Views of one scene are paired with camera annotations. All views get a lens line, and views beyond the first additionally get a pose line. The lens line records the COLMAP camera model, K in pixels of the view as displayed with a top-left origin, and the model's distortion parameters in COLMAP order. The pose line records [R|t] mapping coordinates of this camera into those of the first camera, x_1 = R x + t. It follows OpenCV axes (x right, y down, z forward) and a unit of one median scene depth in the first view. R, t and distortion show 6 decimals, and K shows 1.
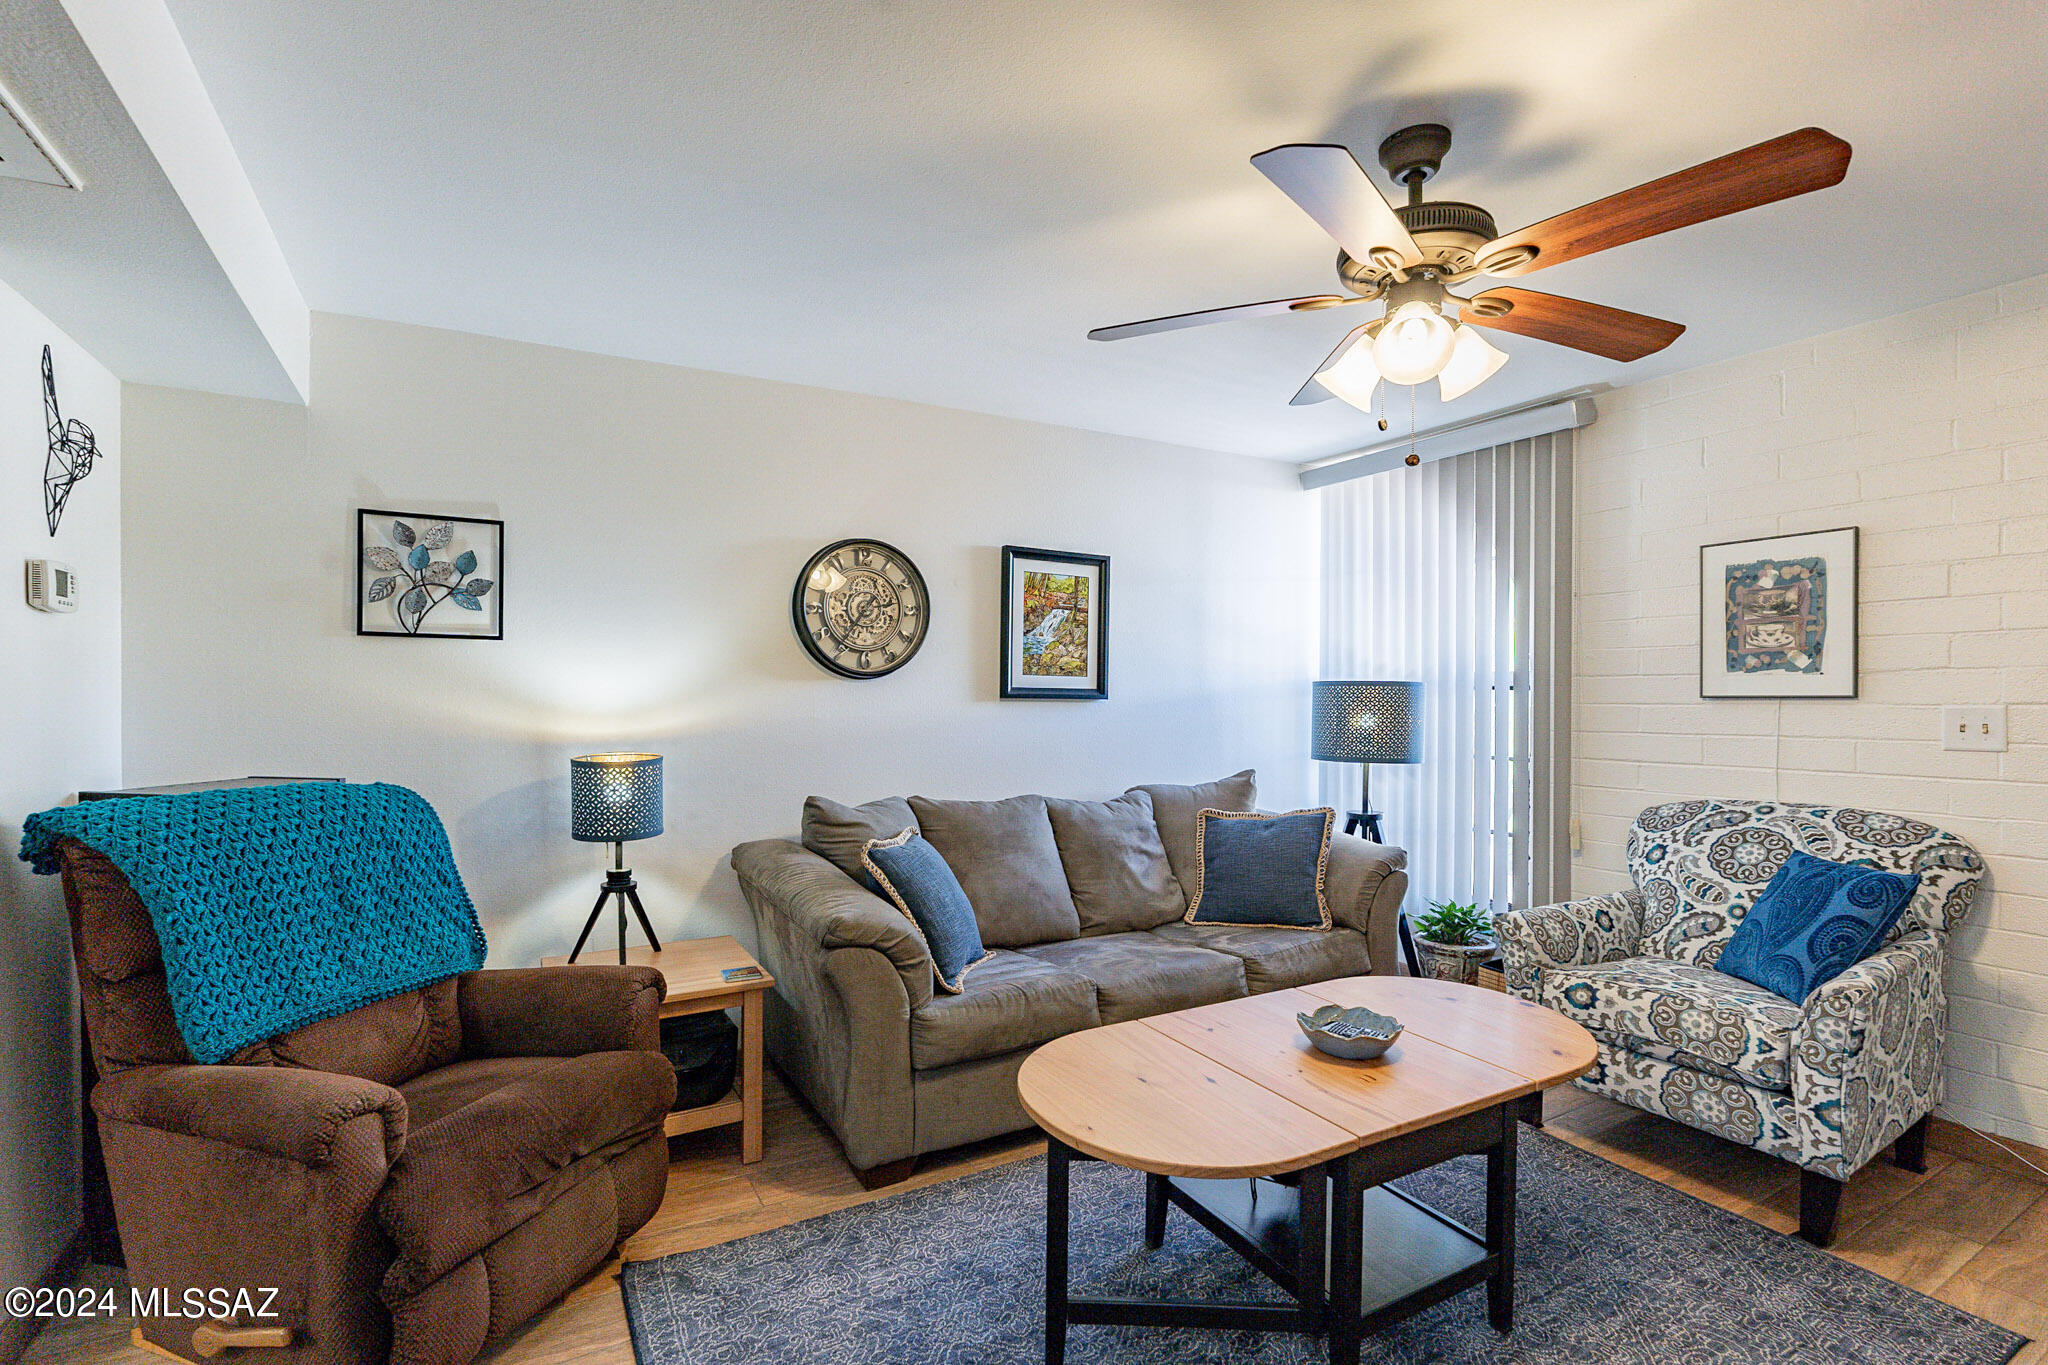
lens RADIAL K [[921.7, 0, 1022.3], [0, 921.7, 705.0], [0, 0, 1]] dist [-0.003082, -0.000018]
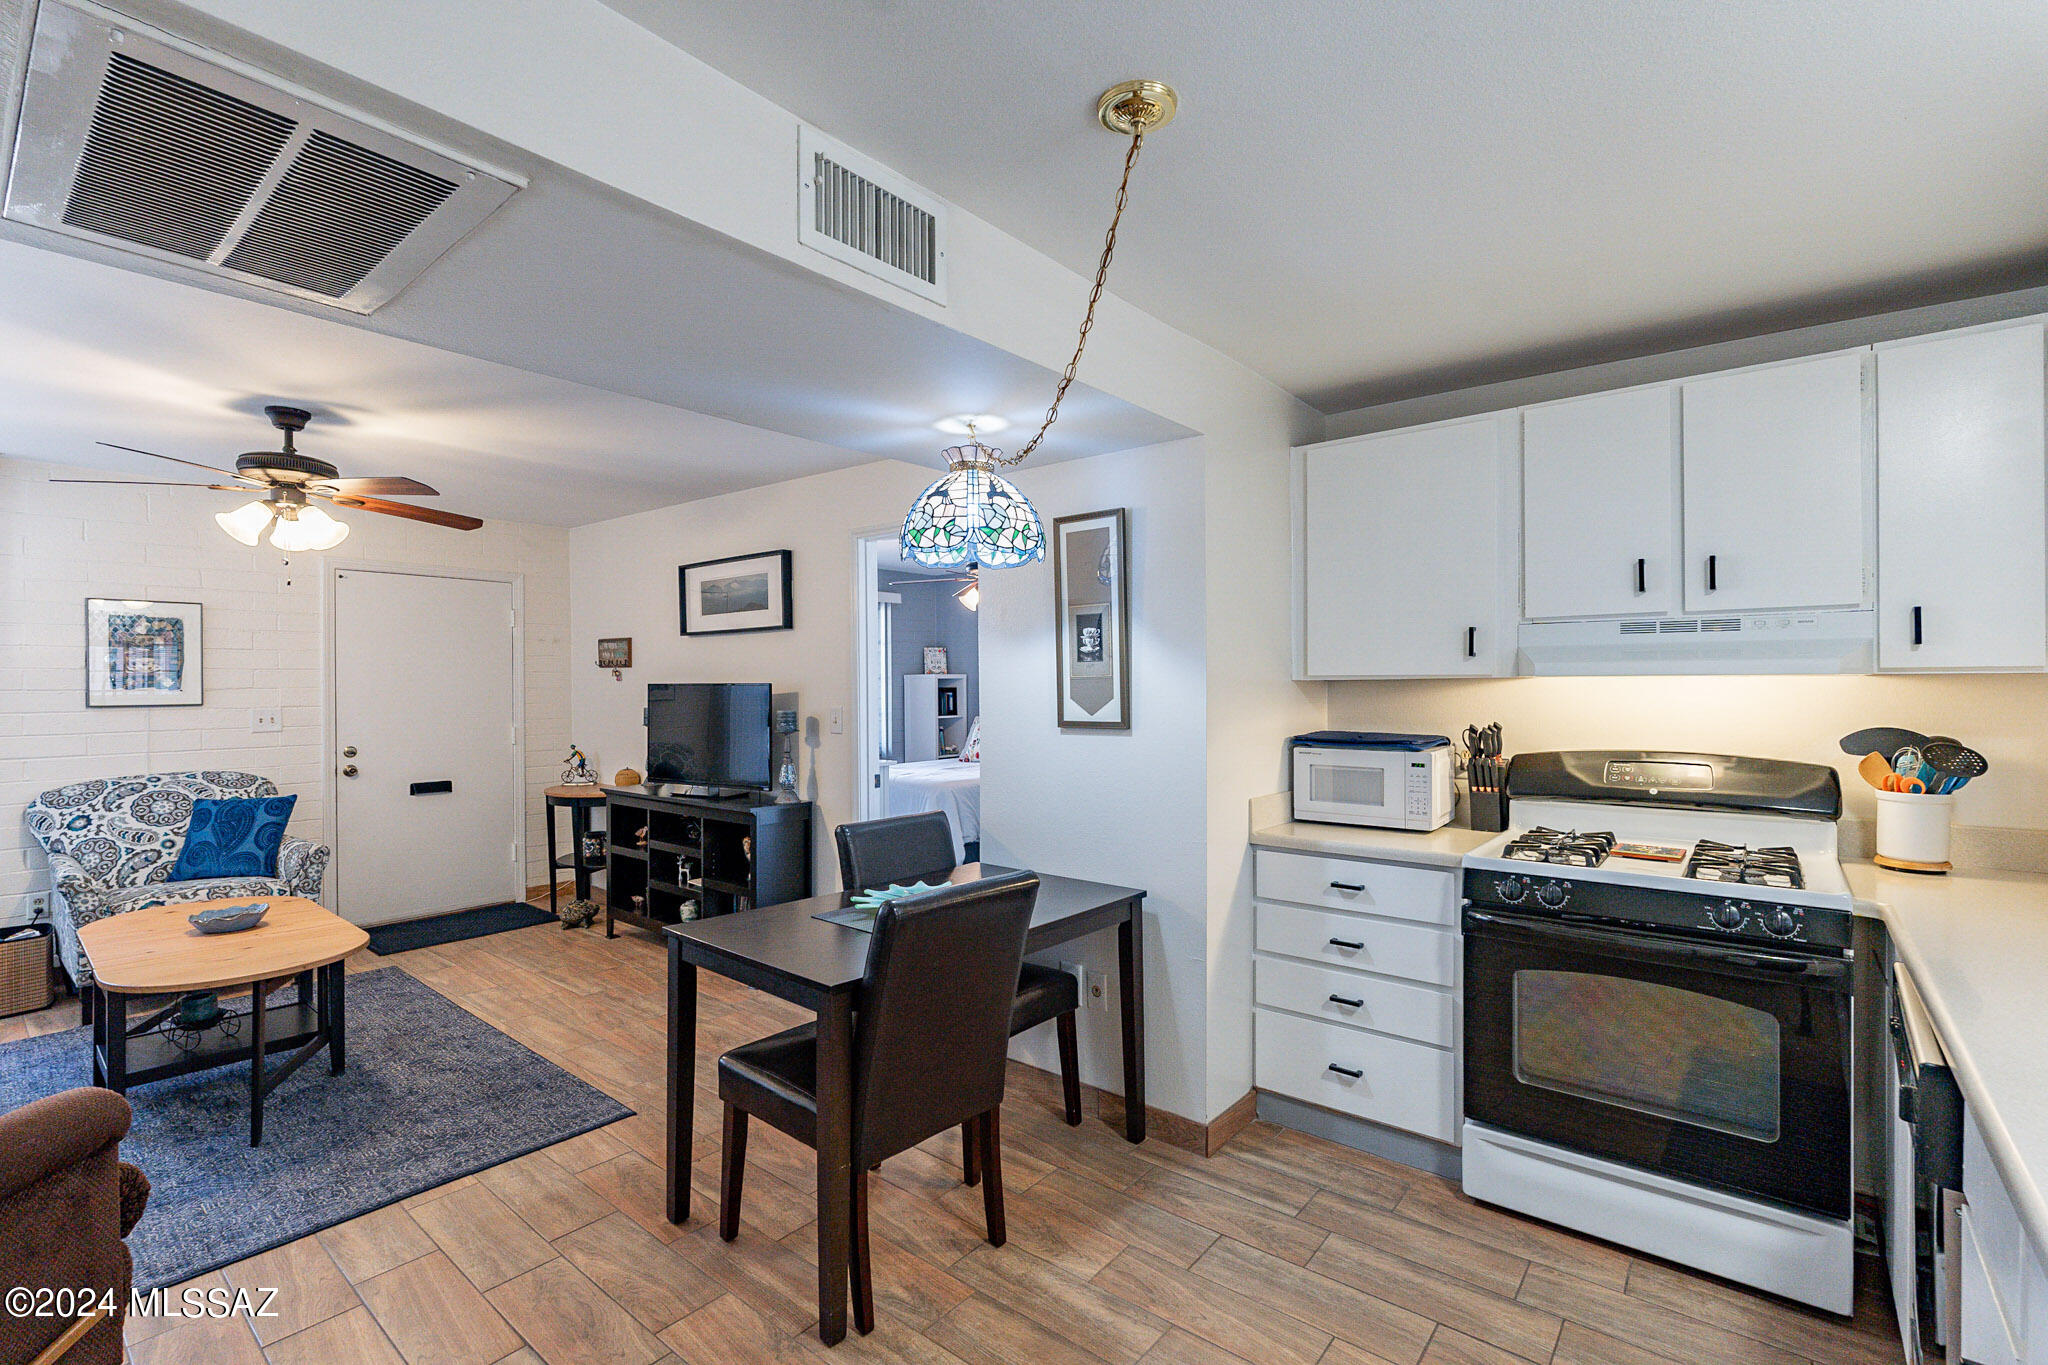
lens RADIAL K [[906.9, 0, 1026.5], [0, 906.9, 685.6], [0, 0, 1]] dist [-0.004374, 0.000585]
pose [[-0.348161, 0.000357, 0.937435, -1.106022], [0.013754, 0.999894, 0.004727, -0.029487], [-0.937334, 0.014539, -0.348129, 0.157458]]
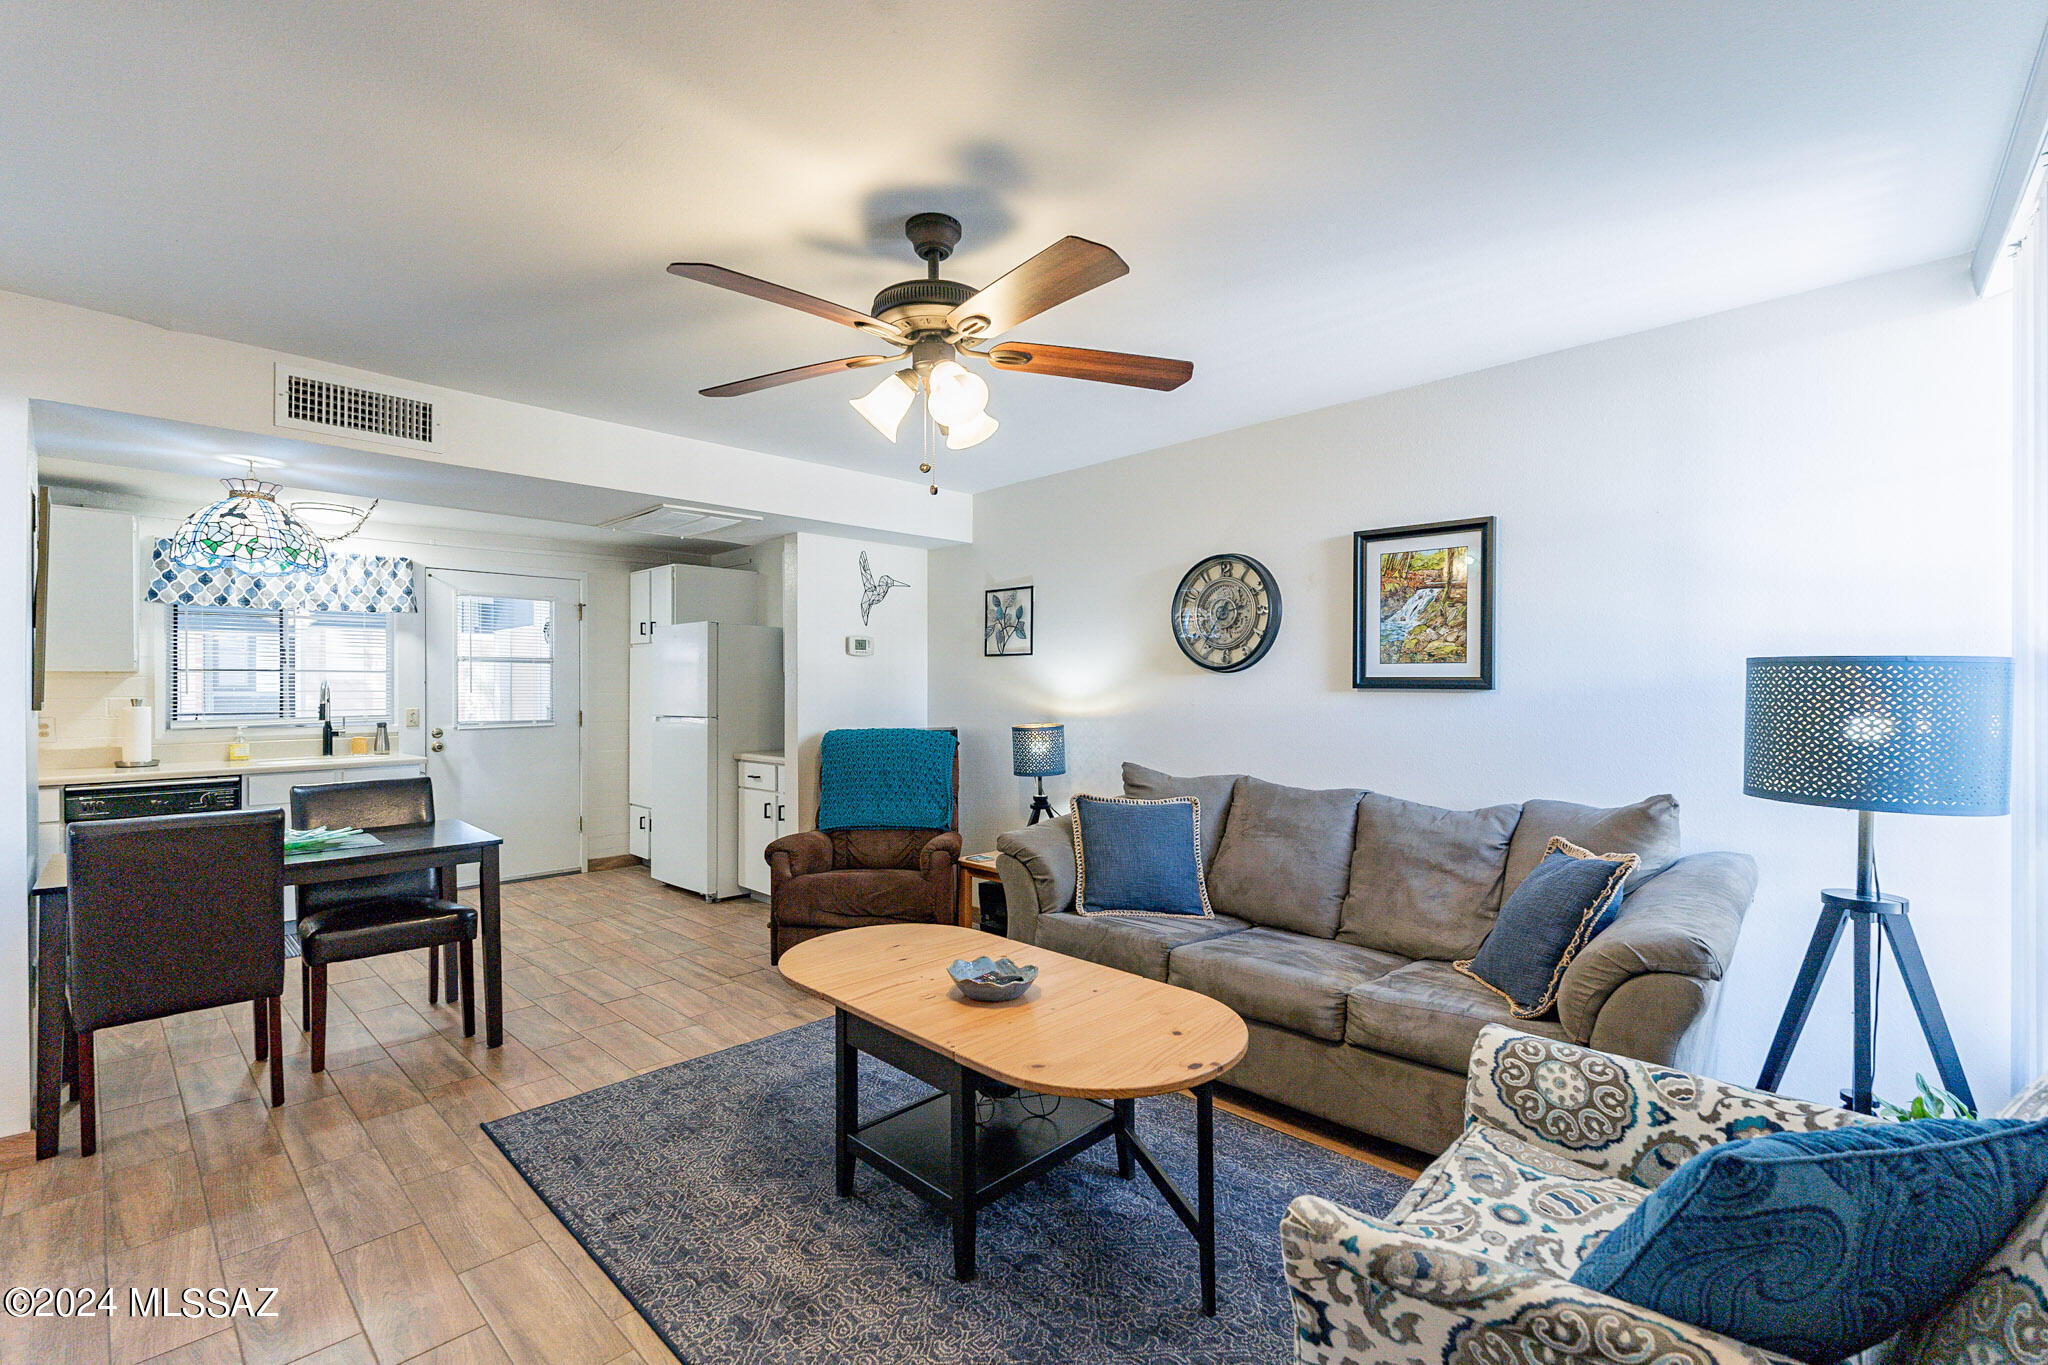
lens RADIAL K [[906.9, 0, 1026.5], [0, 906.9, 685.6], [0, 0, 1]] dist [-0.004374, 0.000585]
pose [[0.276582, -0.004120, -0.960982, 0.990592], [-0.004845, 0.999972, -0.005682, -0.004015], [0.960978, 0.006227, 0.276554, 0.491418]]
